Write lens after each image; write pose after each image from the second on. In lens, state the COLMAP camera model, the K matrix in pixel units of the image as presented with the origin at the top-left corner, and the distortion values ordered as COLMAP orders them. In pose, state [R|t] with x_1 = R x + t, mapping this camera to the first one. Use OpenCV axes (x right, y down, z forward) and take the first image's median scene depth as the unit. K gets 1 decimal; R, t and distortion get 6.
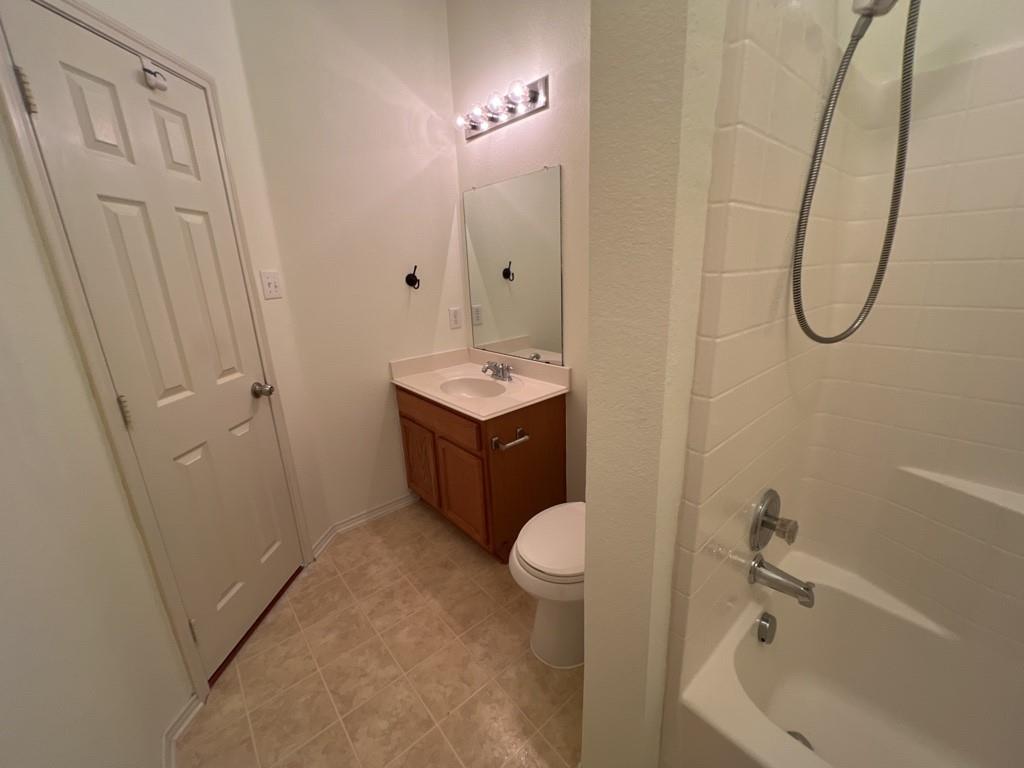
lens RADIAL K [[409.6, 0, 509.4], [0, 409.6, 384.2], [0, 0, 1]] dist [-0.002078, 0.000262]
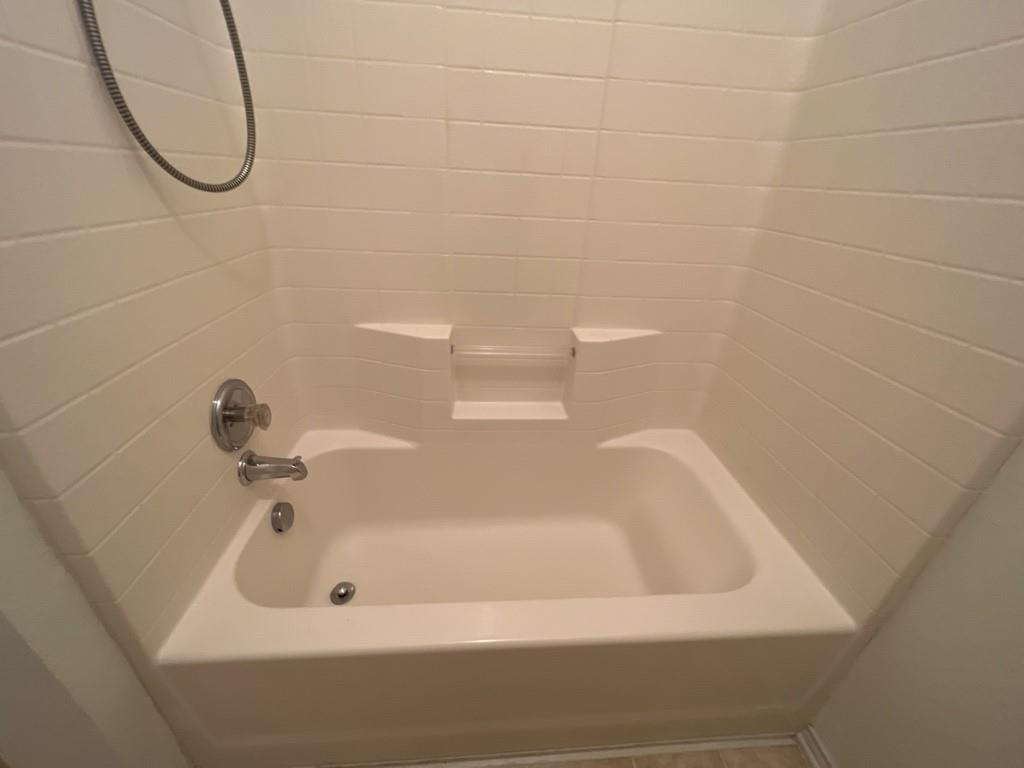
lens RADIAL K [[408.7, 0, 509.7], [0, 408.7, 383.6], [0, 0, 1]] dist [-0.000095, 0.000239]
pose [[0.592310, -0.307707, 0.744638, 0.345362], [0.152155, 0.950290, 0.271659, 0.120713], [-0.791213, -0.047606, 0.609685, -0.007195]]
